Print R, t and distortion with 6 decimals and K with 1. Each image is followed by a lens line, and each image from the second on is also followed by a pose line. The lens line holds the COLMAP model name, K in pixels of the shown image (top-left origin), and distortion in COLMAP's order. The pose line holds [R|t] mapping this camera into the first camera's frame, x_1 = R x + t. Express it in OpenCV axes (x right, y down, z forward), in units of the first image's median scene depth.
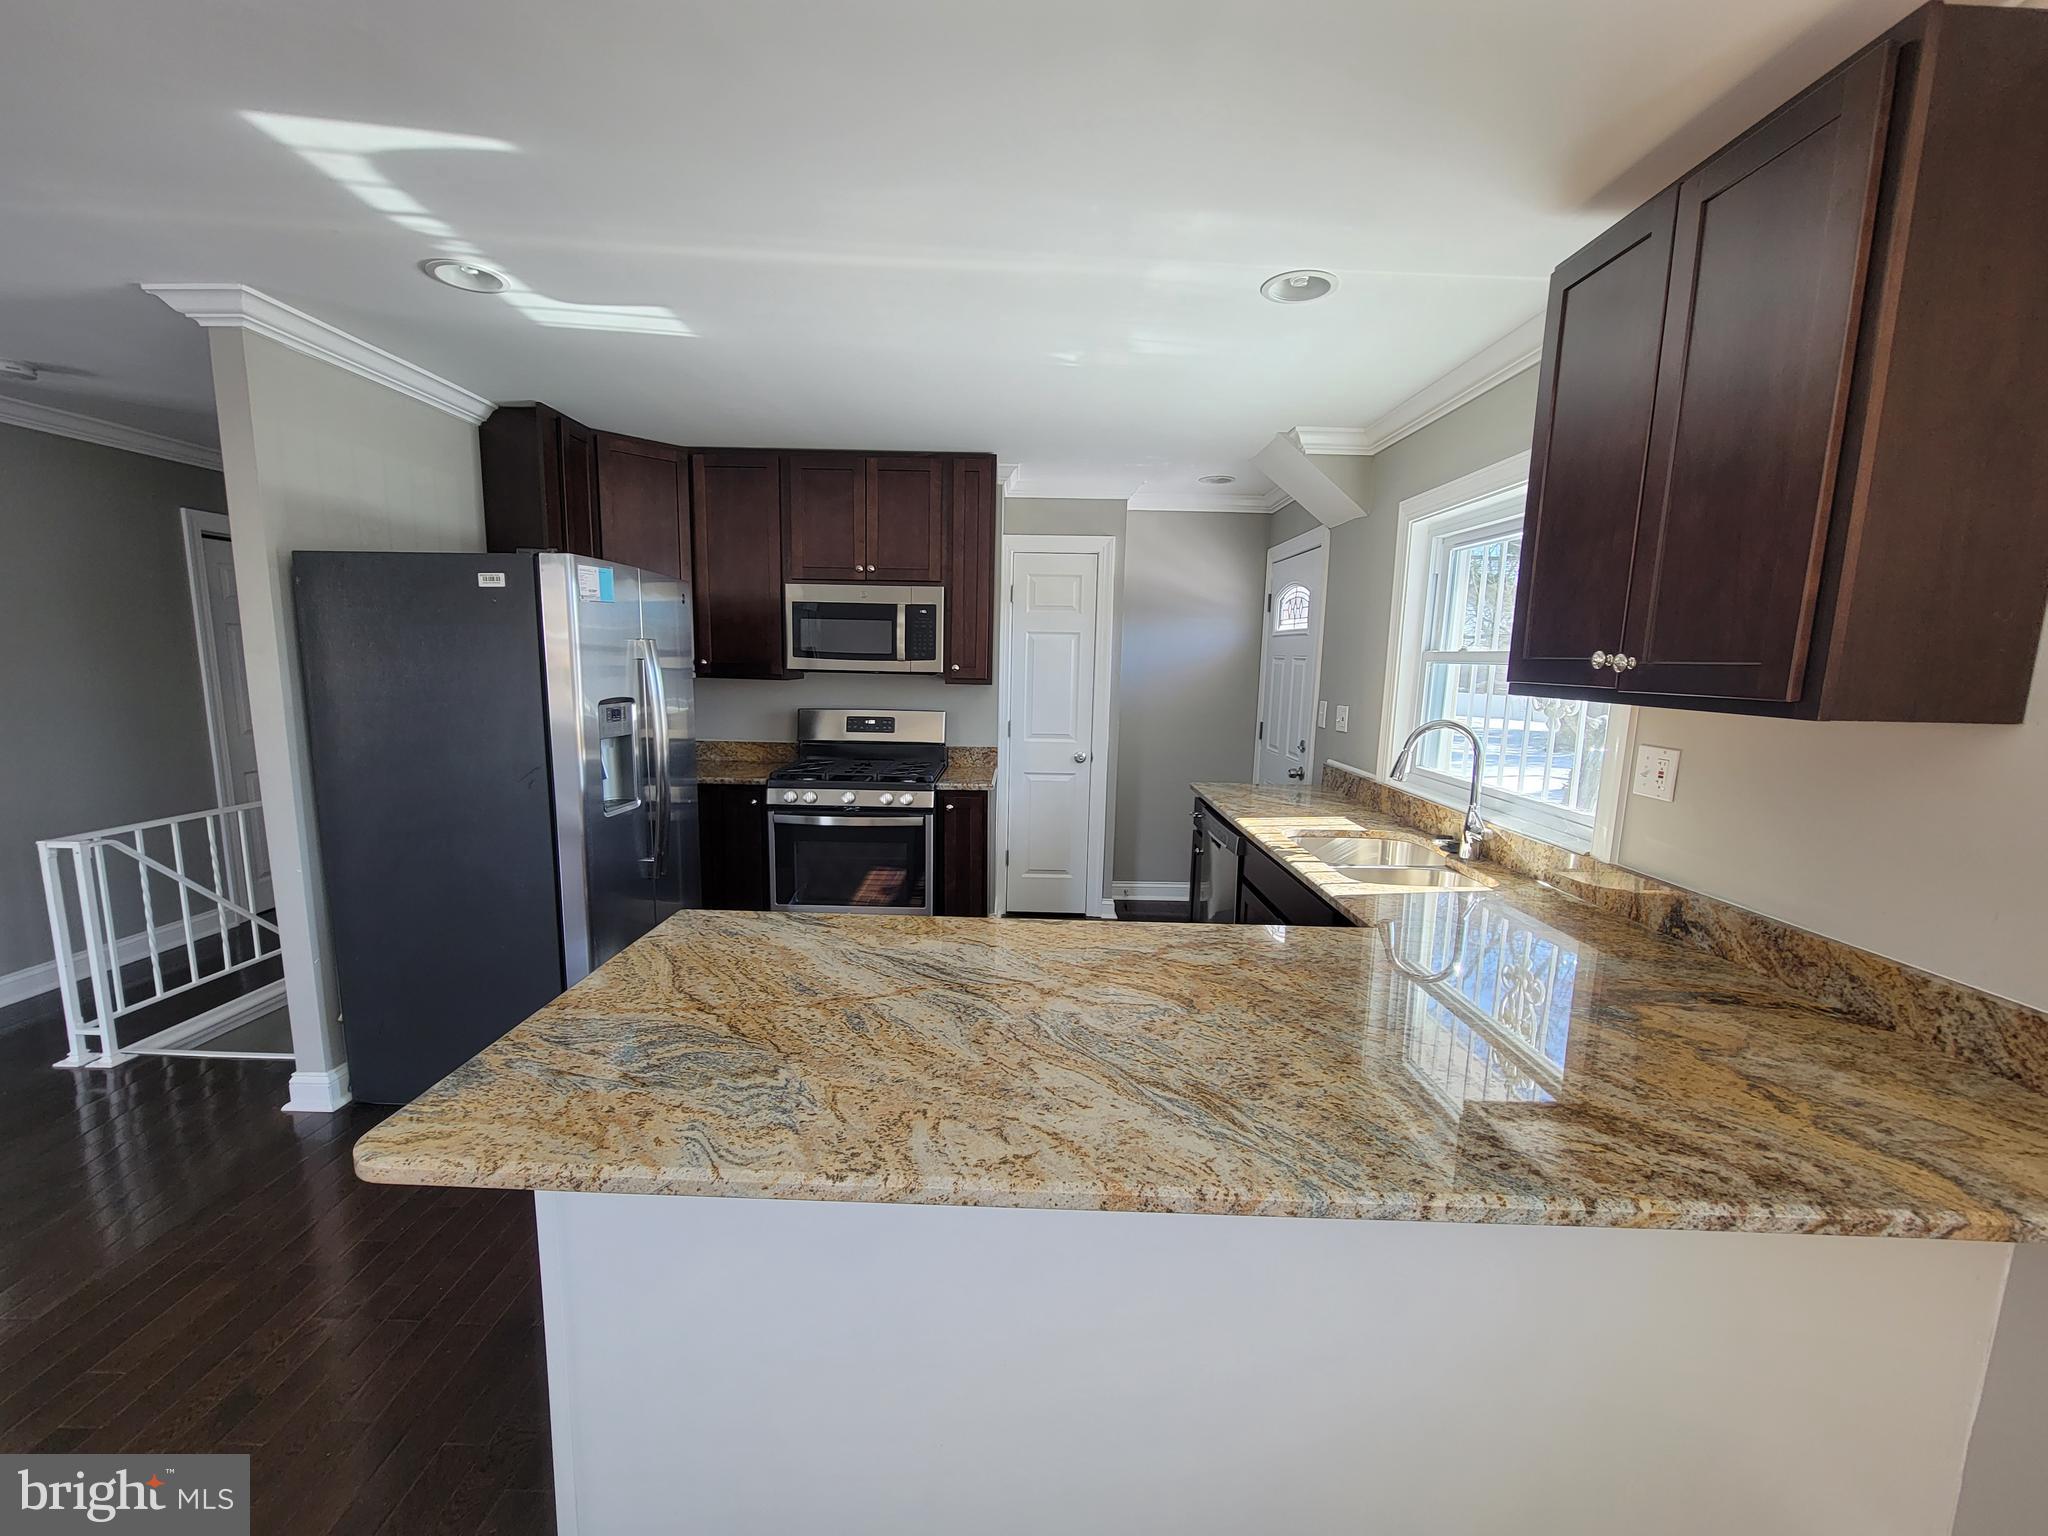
lens RADIAL K [[843.8, 0, 1006.1], [0, 843.8, 788.4], [0, 0, 1]] dist [-0.006450, 0.000802]
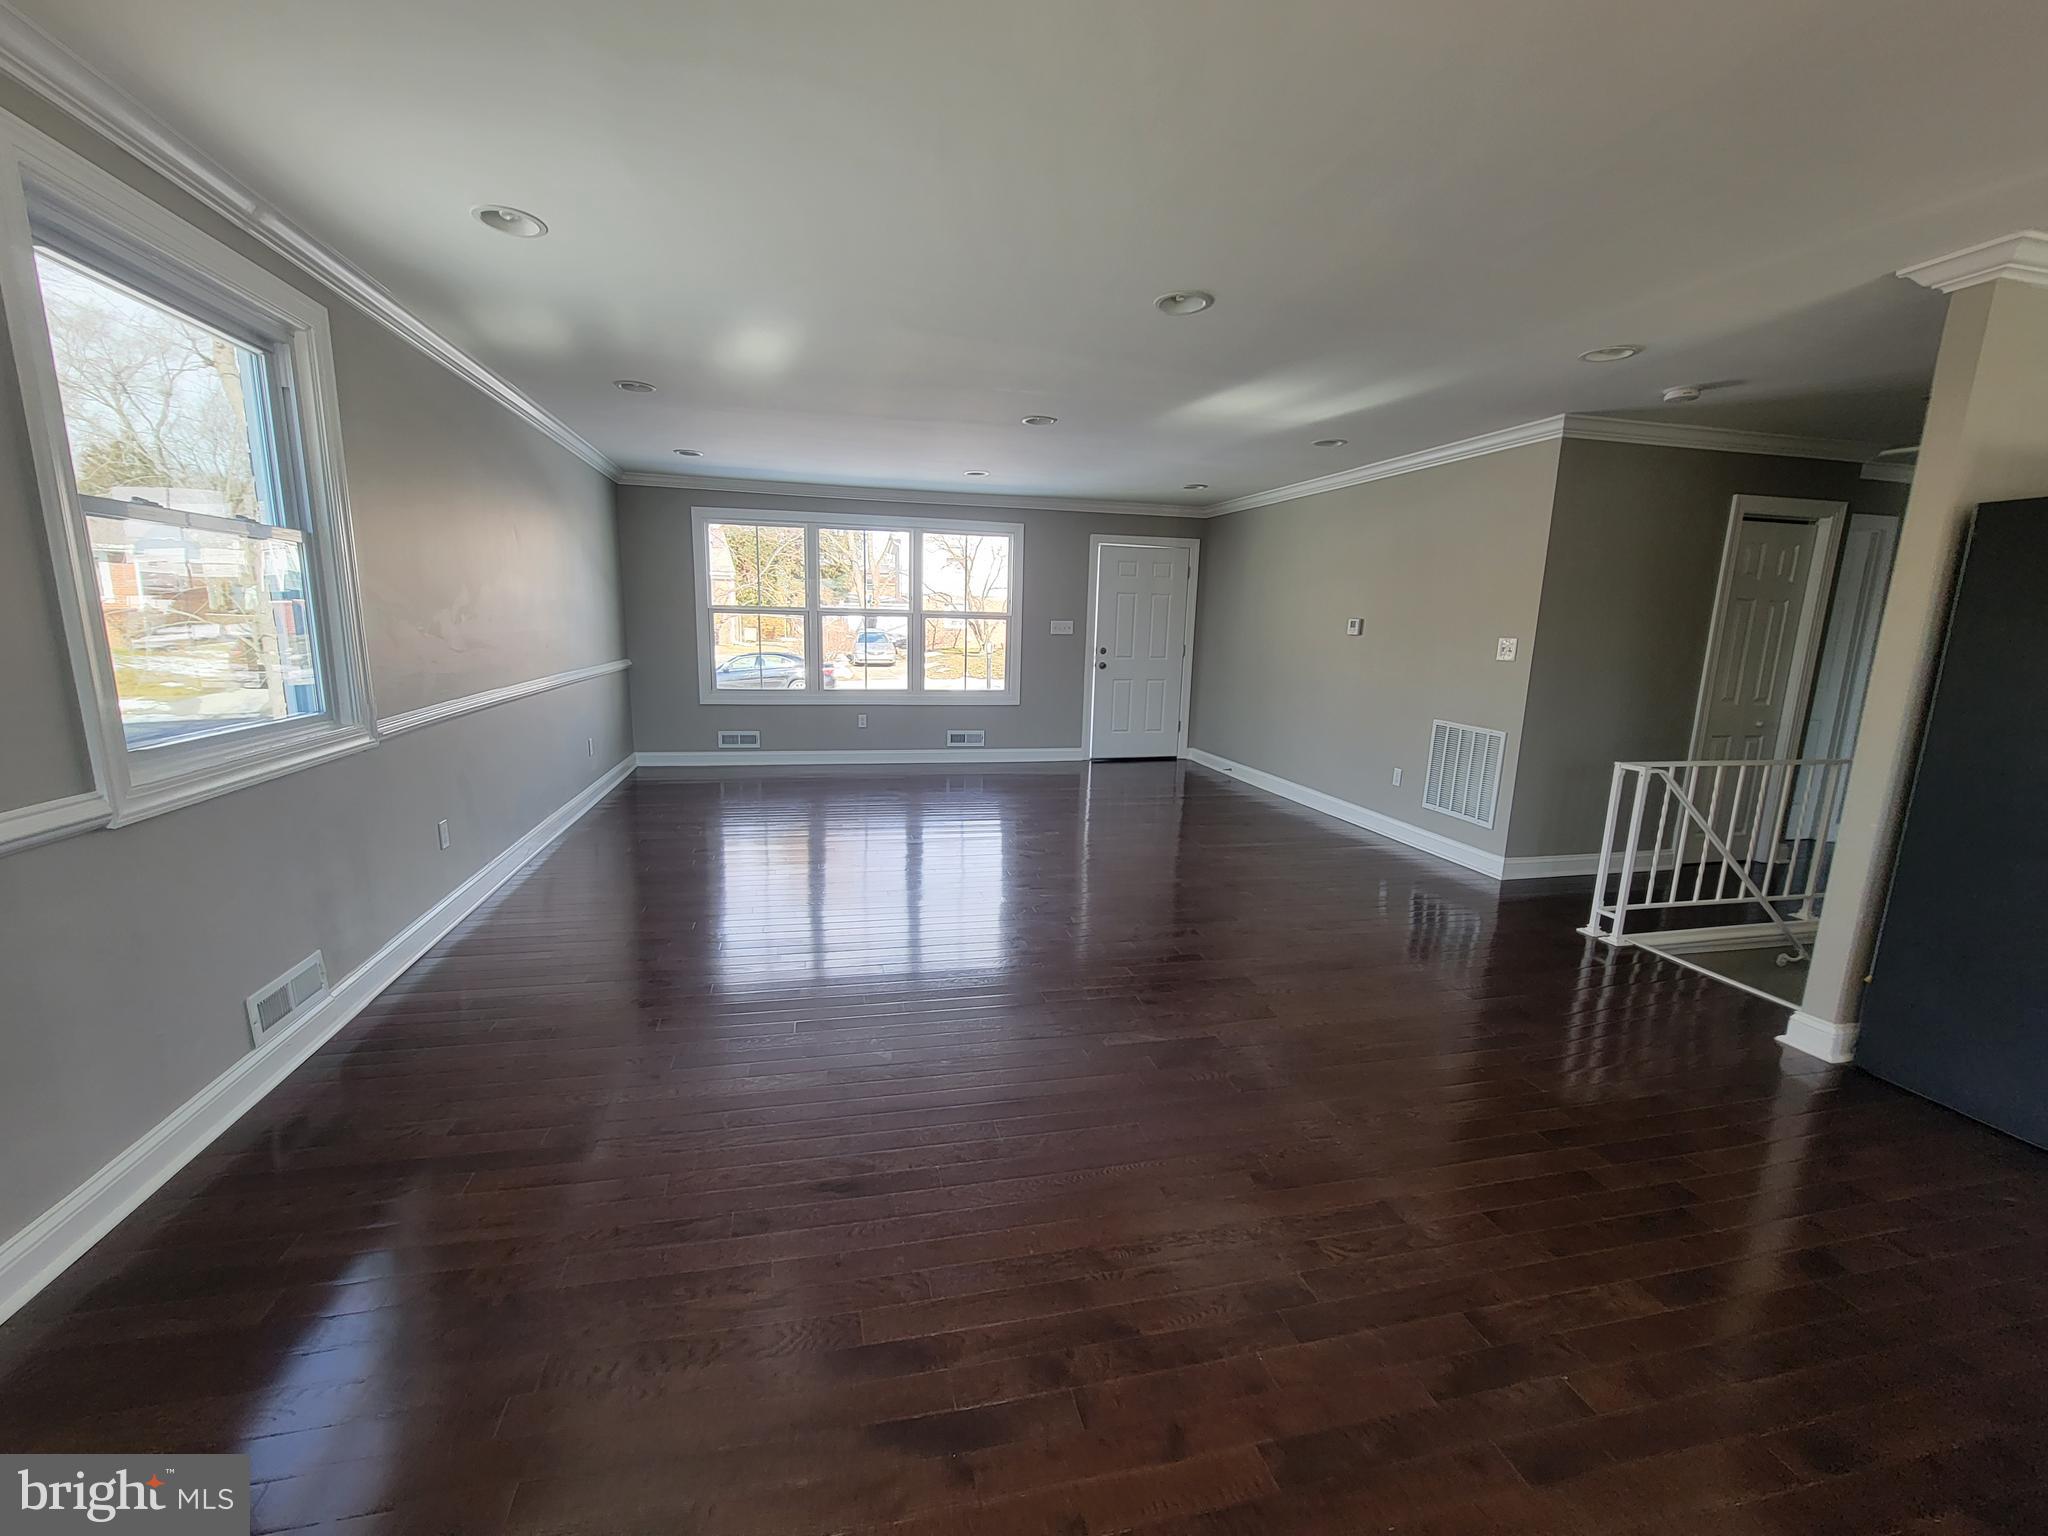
lens RADIAL K [[843.8, 0, 1015.3], [0, 843.8, 785.9], [0, 0, 1]] dist [-0.006450, 0.000802]
pose [[0.252735, 0.171294, -0.952252, -0.114073], [-0.164833, 0.977438, 0.132077, 0.069230], [0.953391, 0.123582, 0.275268, -0.218288]]
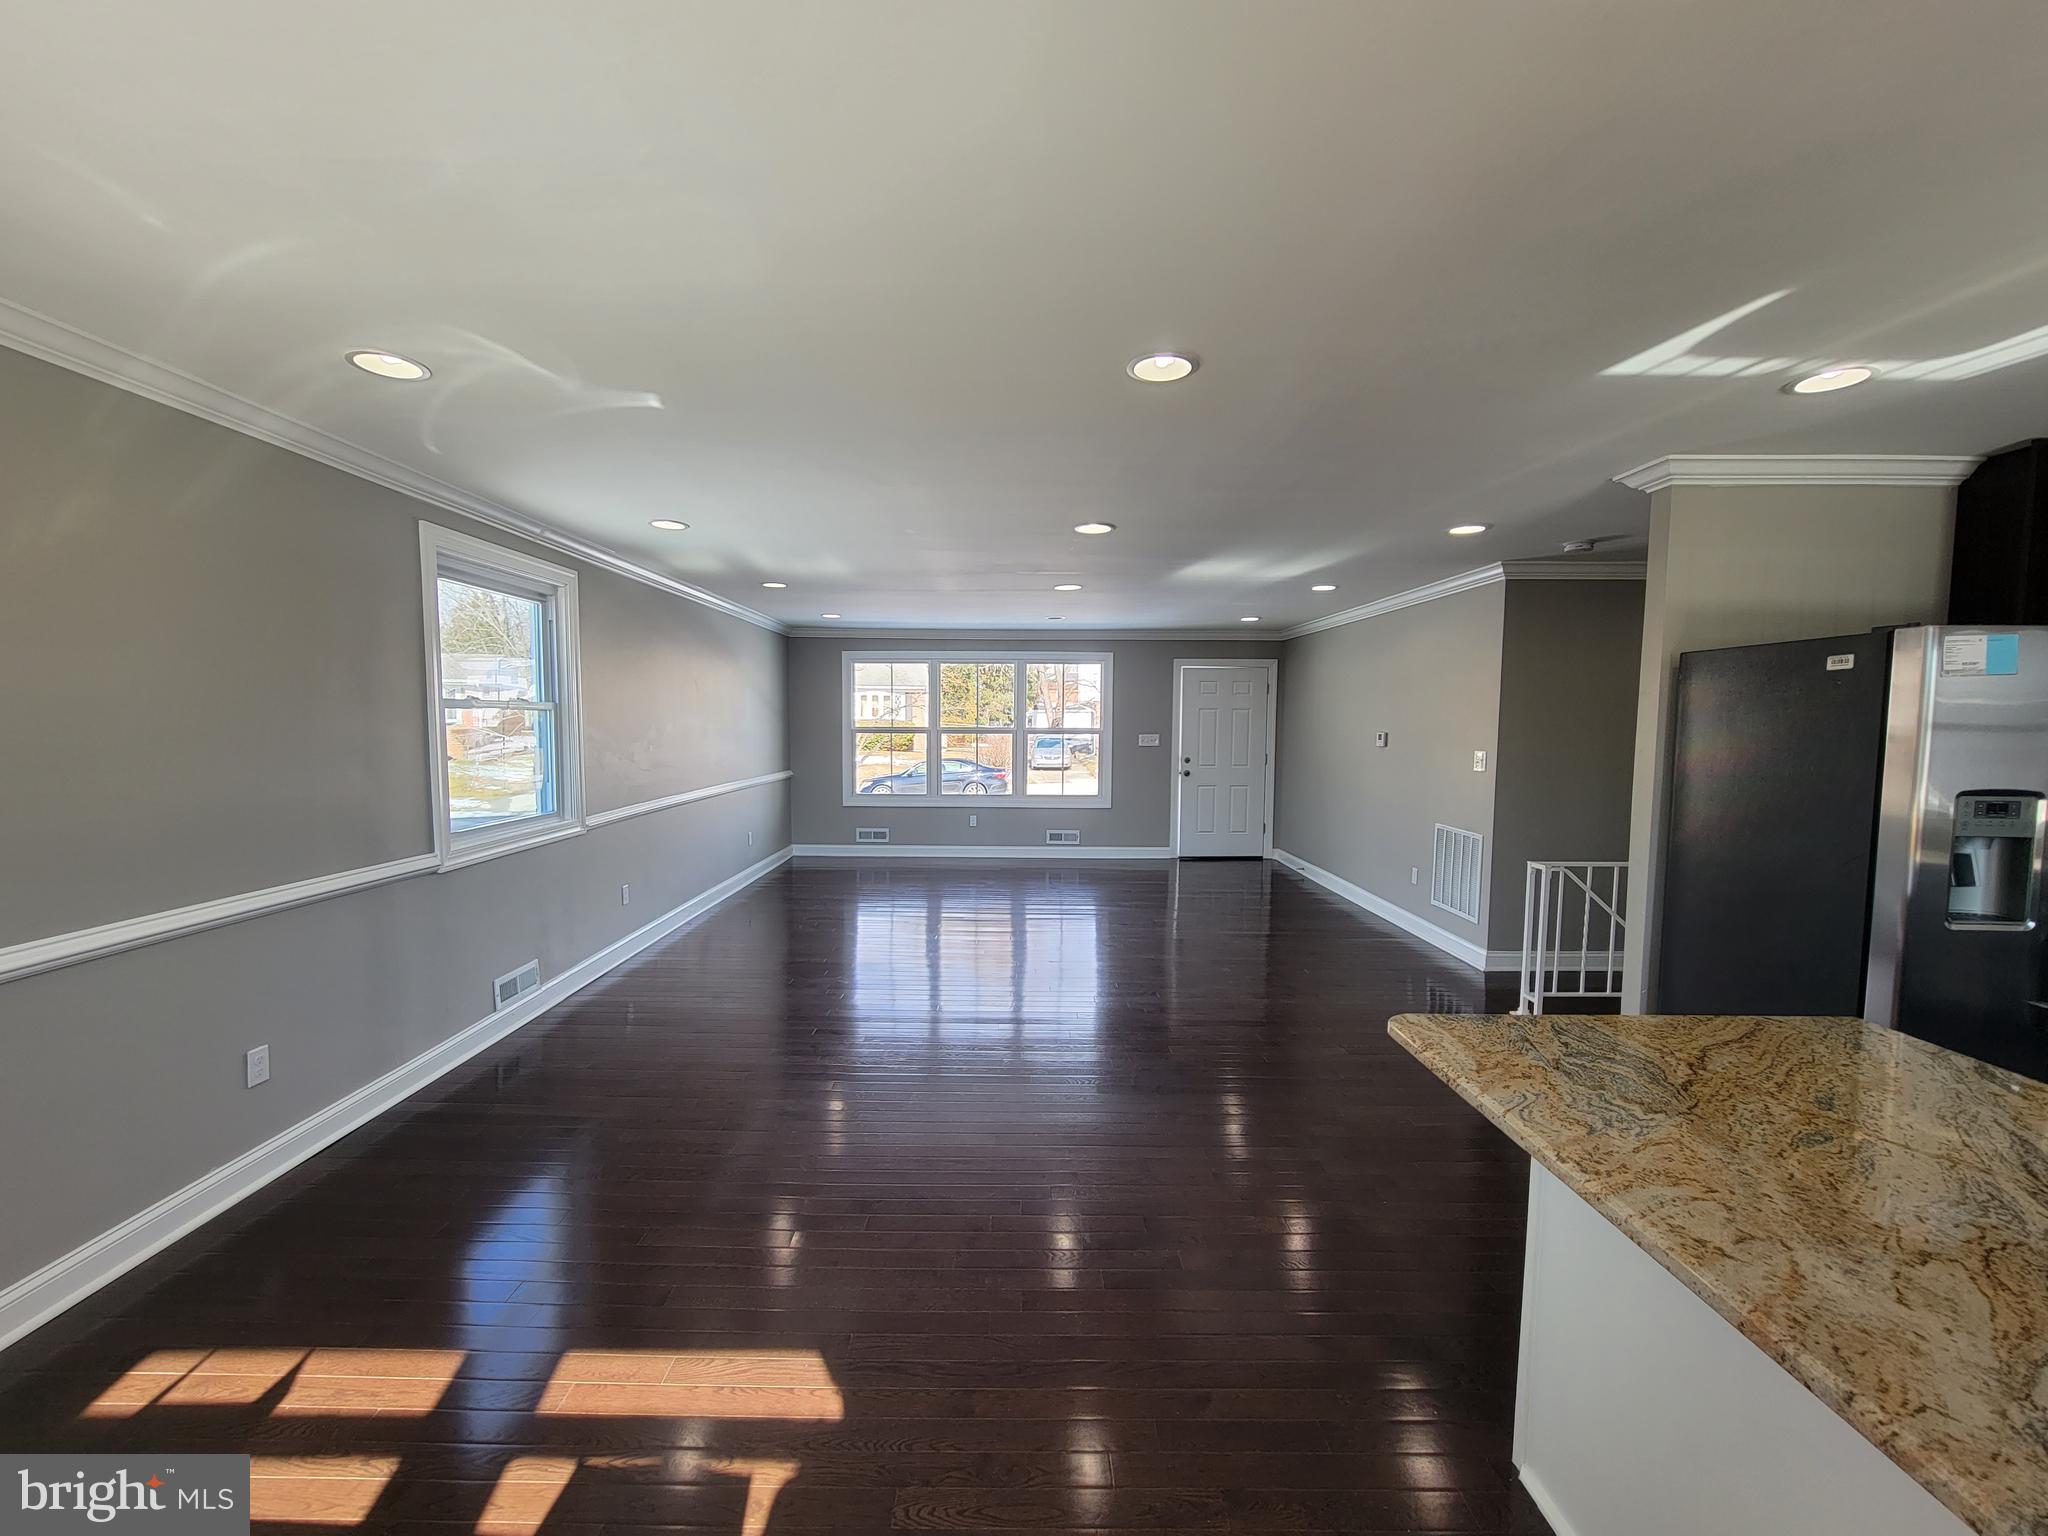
lens RADIAL K [[843.8, 0, 1013.1], [0, 843.8, 785.5], [0, 0, 1]] dist [-0.006450, 0.000802]
pose [[0.022634, 0.055274, -0.998215, 0.268155], [-0.155933, 0.986446, 0.051086, -0.003310], [0.987508, 0.154499, 0.030946, 0.025057]]
